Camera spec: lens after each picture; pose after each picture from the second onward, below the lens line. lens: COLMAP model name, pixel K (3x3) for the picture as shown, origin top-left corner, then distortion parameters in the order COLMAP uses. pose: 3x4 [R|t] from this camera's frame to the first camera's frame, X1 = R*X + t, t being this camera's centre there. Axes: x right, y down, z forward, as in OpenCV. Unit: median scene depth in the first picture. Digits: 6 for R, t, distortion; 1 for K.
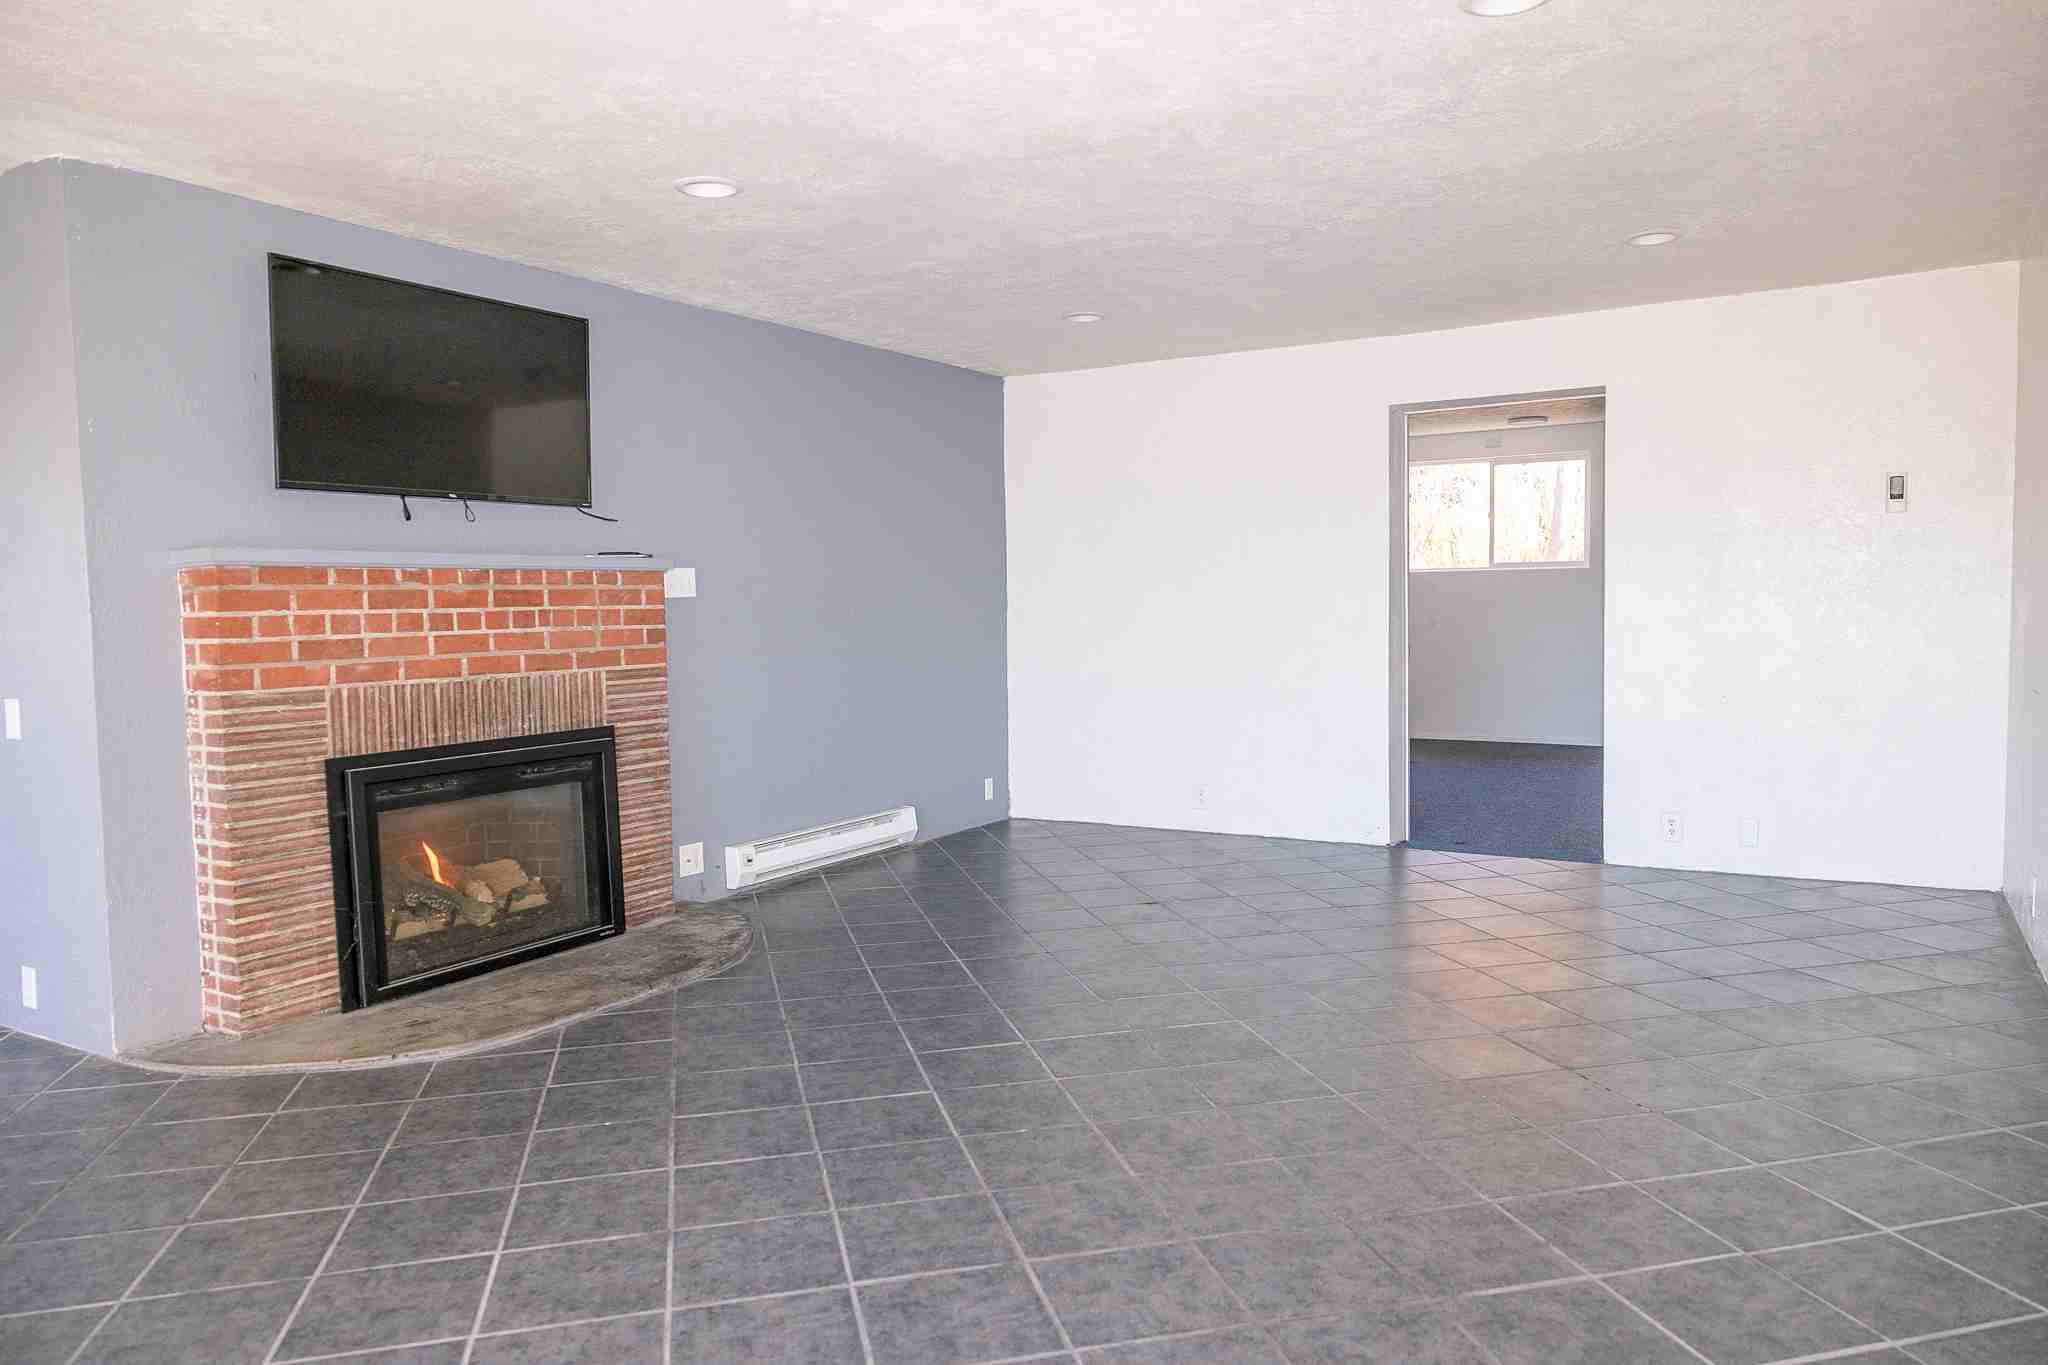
lens RADIAL K [[1377.1, 0, 1049.6], [0, 1377.1, 679.0], [0, 0, 1]] dist [-0.001778, 0.001519]
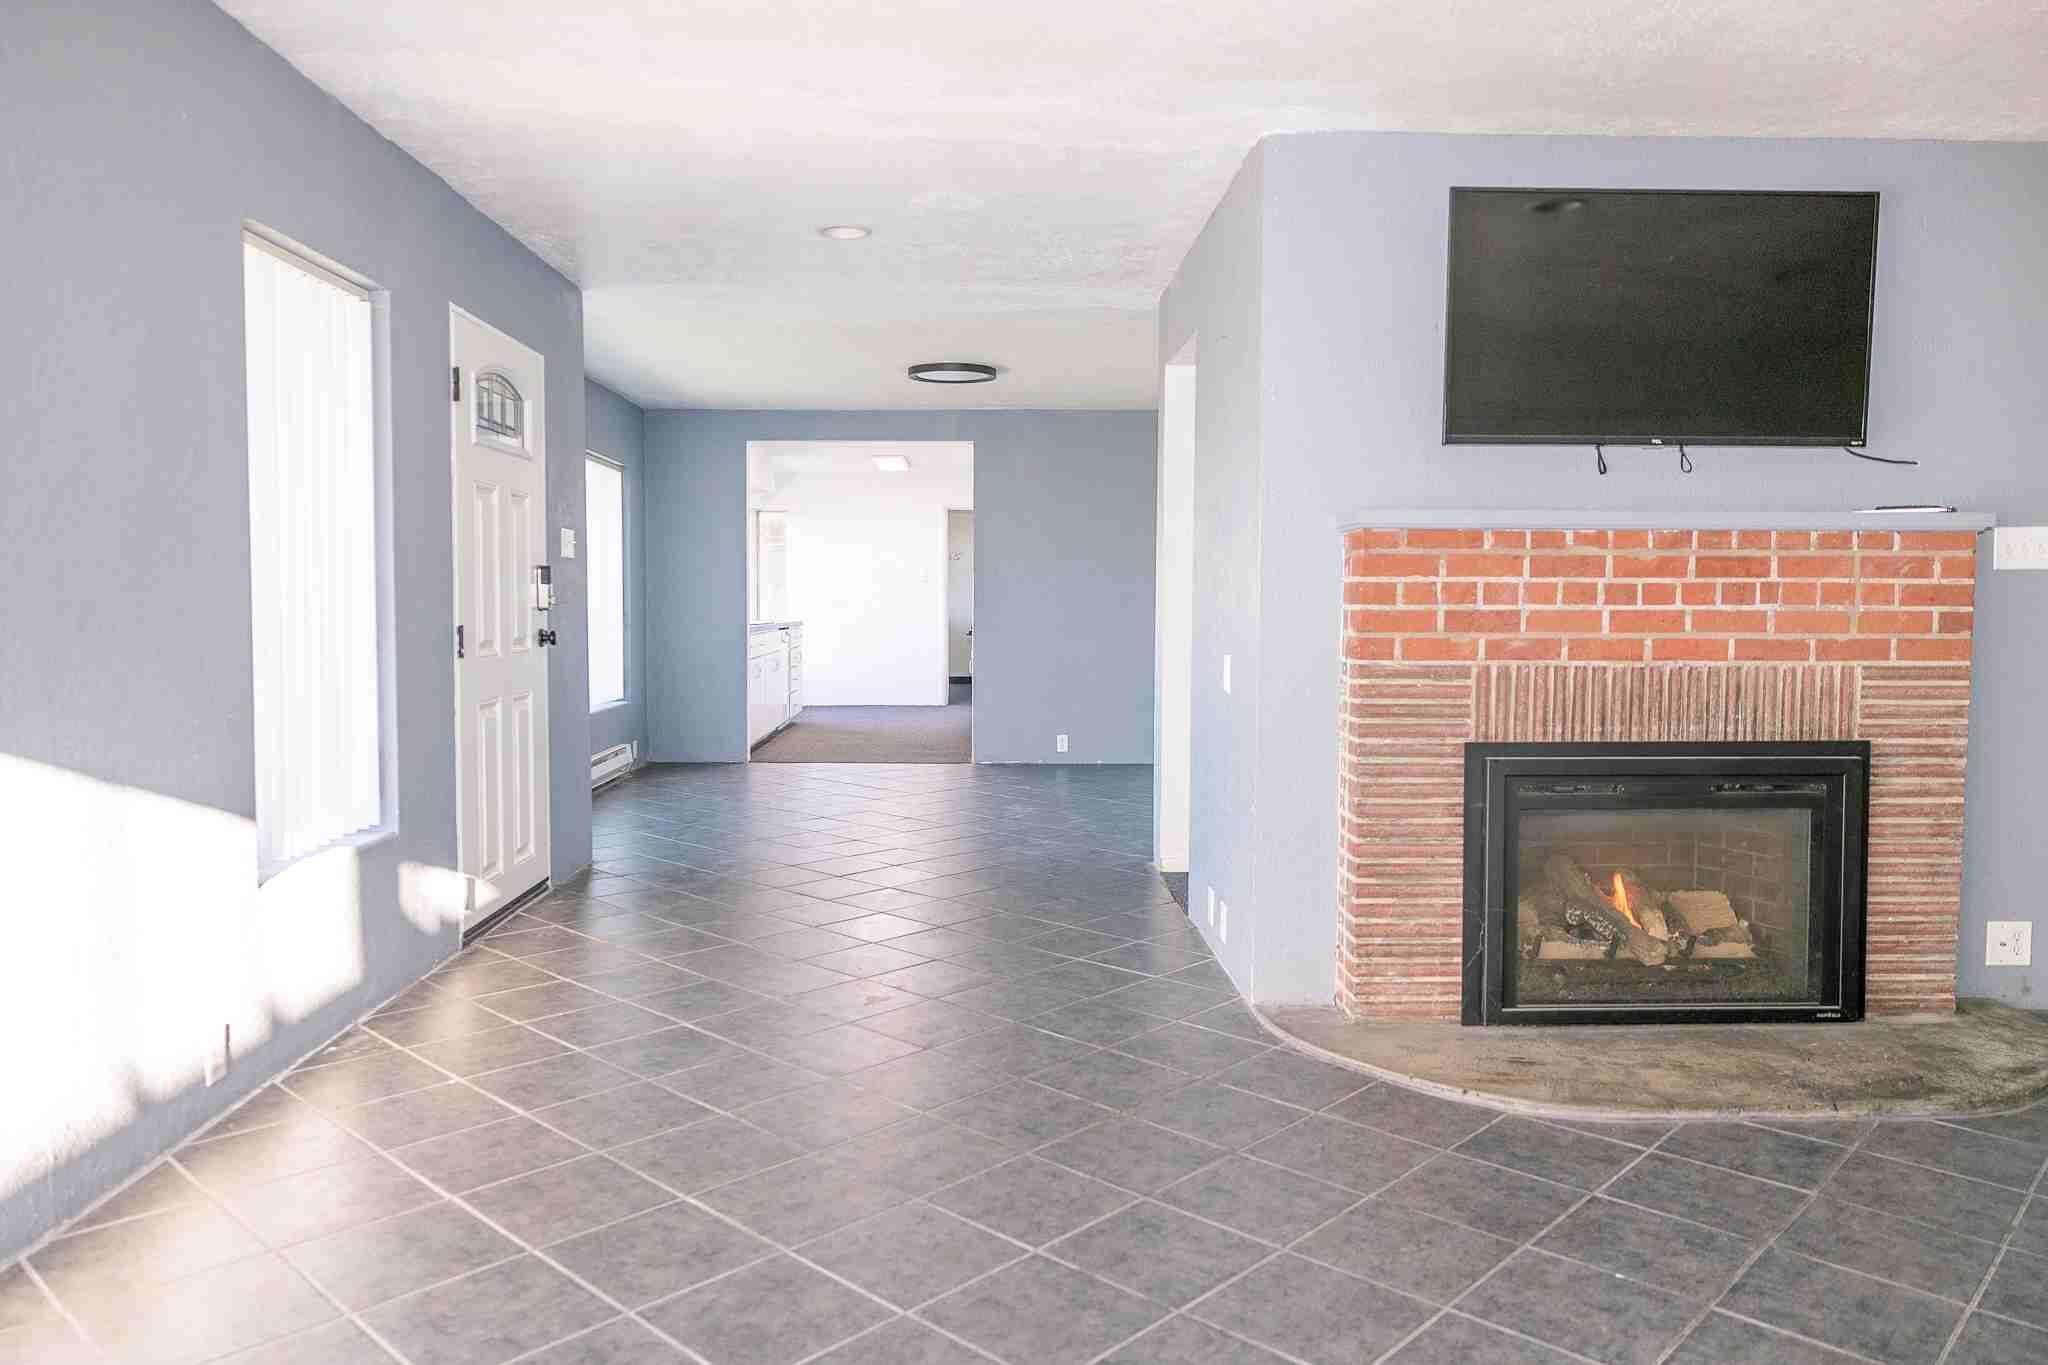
lens RADIAL K [[1416.7, 0, 1024.0], [0, 1416.7, 682.5], [0, 0, 1]] dist [0.001519, 0.000824]
pose [[0.533094, 0.072162, -0.842973, 0.098183], [-0.060766, 0.997049, 0.046923, -0.006819], [0.843871, 0.026210, 0.535906, 0.252664]]
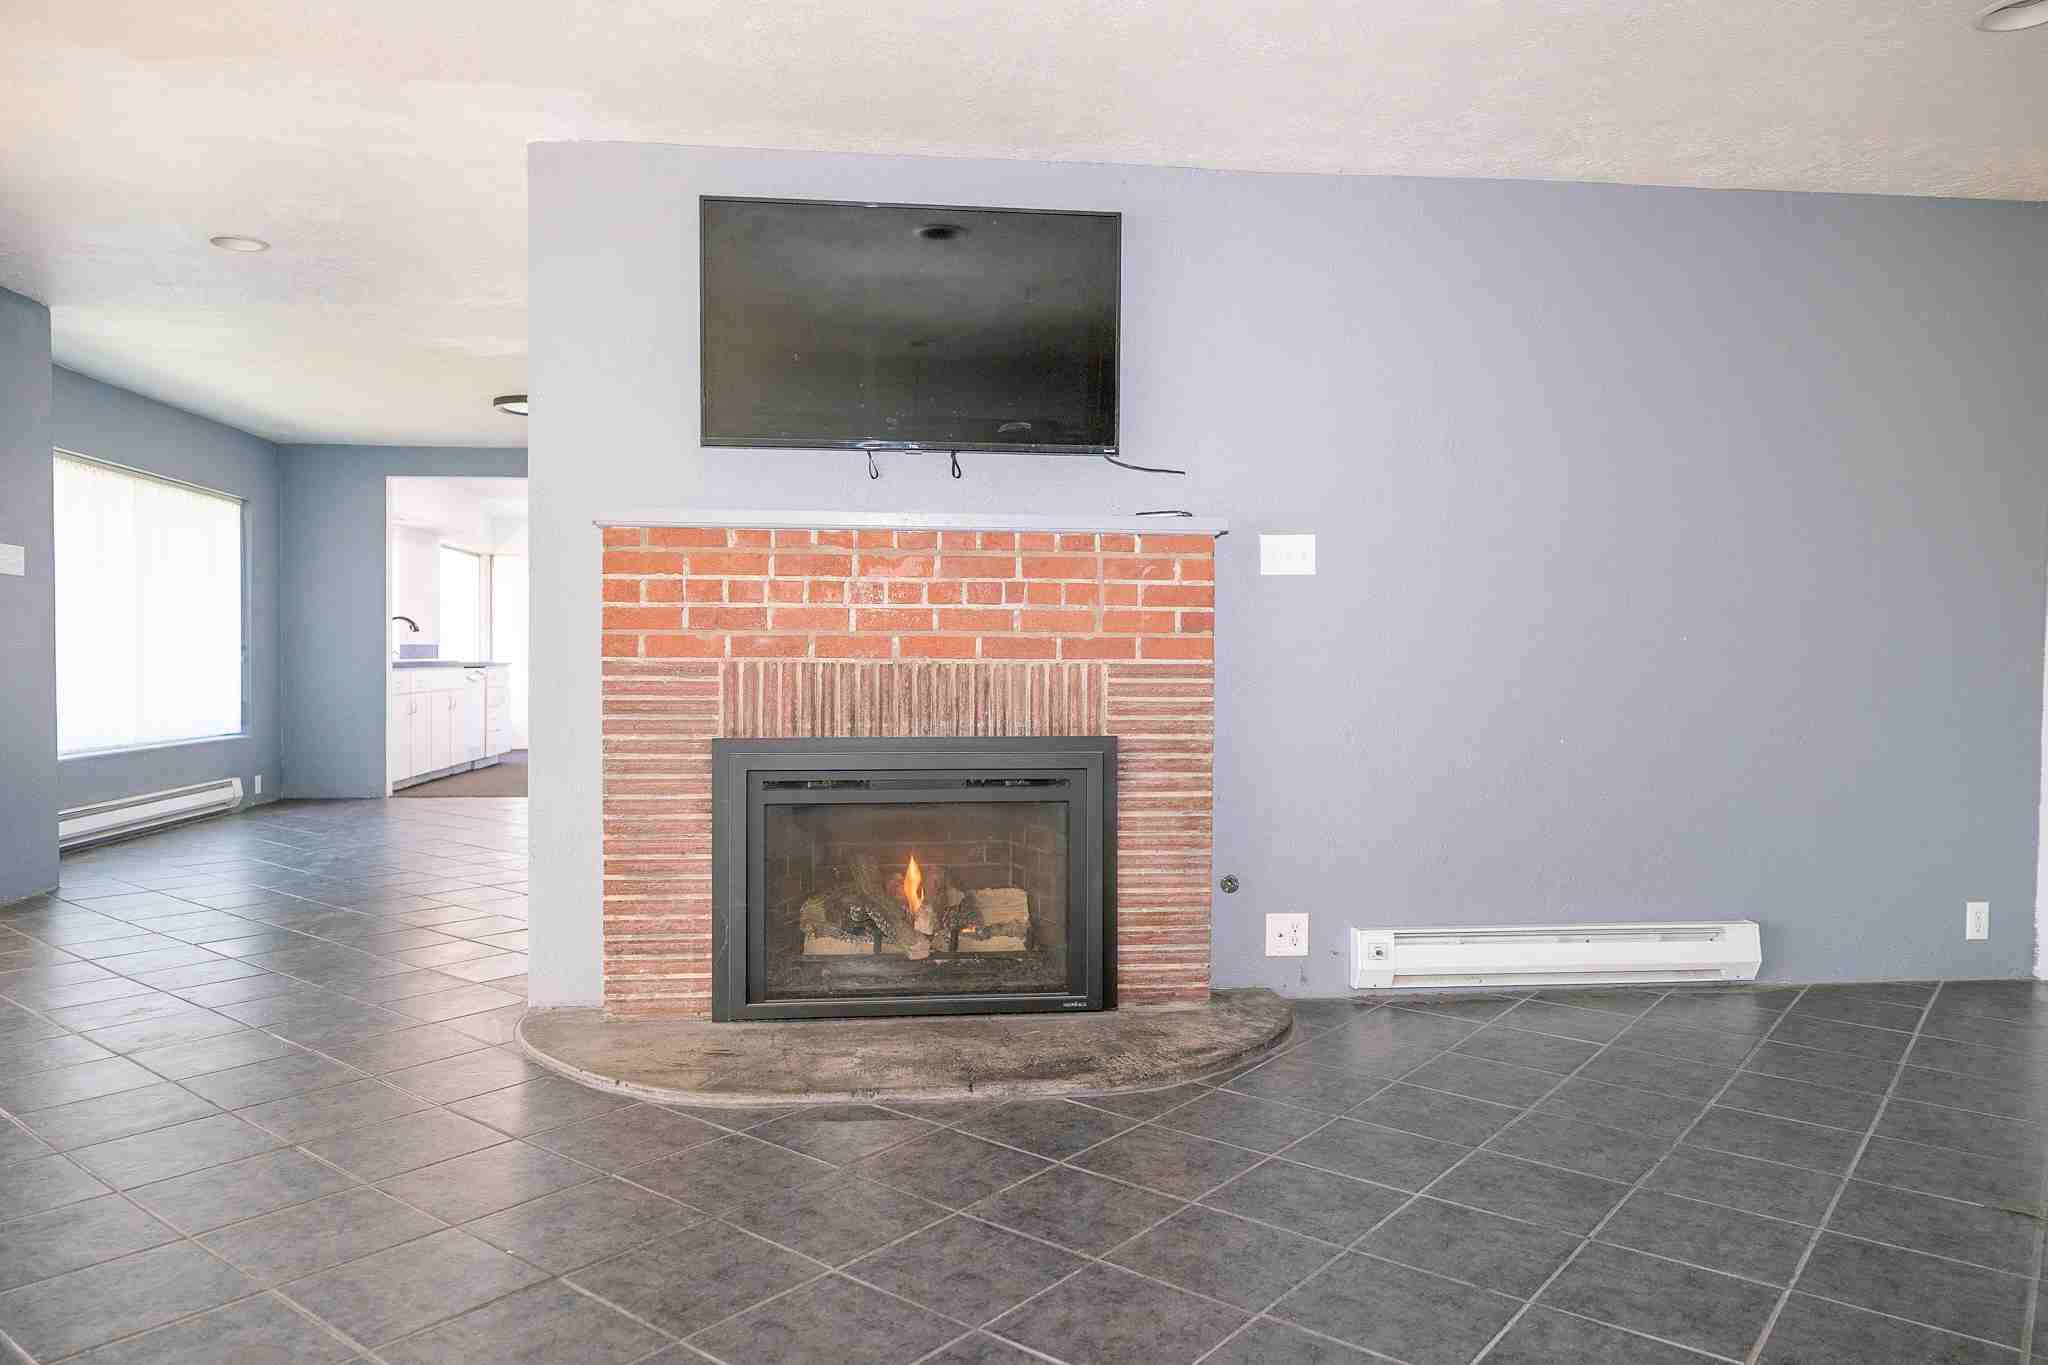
lens RADIAL K [[1365.7, 0, 1024.0], [0, 1365.7, 682.5], [0, 0, 1]] dist [0.001435, 0.001261]
pose [[0.595596, 0.036559, -0.802451, 0.315591], [-0.060790, 0.998151, 0.000355, 0.008245], [0.800980, 0.048569, 0.596717, 0.613389]]
